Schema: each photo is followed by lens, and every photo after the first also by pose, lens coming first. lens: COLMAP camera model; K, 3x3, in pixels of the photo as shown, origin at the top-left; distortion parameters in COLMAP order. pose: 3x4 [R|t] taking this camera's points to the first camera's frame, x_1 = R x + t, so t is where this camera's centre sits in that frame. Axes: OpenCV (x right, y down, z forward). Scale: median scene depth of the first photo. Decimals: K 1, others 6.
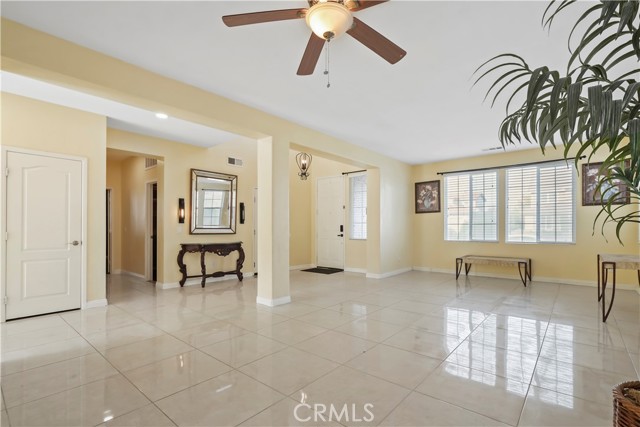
lens RADIAL K [[295.6, 0, 319.6], [0, 295.6, 226.7], [0, 0, 1]] dist [0.001592, 0.000932]
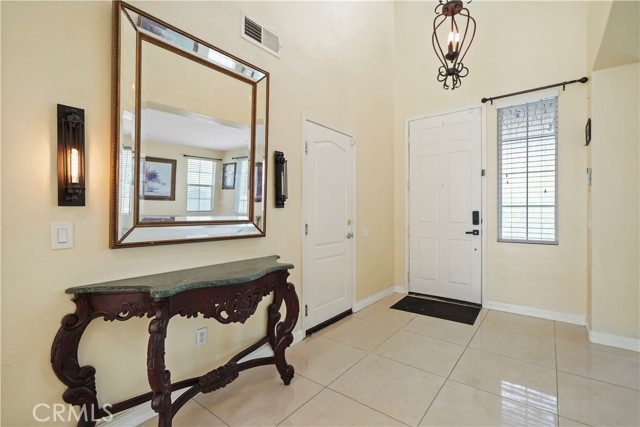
lens RADIAL K [[295.6, 0, 323.7], [0, 295.6, 210.4], [0, 0, 1]] dist [0.001592, 0.000932]
pose [[0.998711, -0.006020, 0.050406, -0.234748], [0.006462, 0.999942, -0.008618, -0.003821], [-0.050351, 0.008932, 0.998692, 0.651146]]
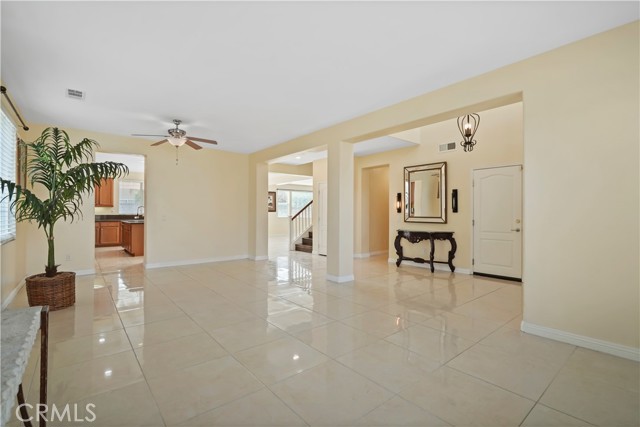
lens RADIAL K [[295.6, 0, 321.4], [0, 295.6, 213.8], [0, 0, 1]] dist [0.001592, 0.000932]
pose [[-0.160809, -0.001632, -0.986984, 0.722093], [-0.003751, 0.999992, -0.001042, -0.004420], [0.986978, 0.003535, -0.160814, 0.771363]]
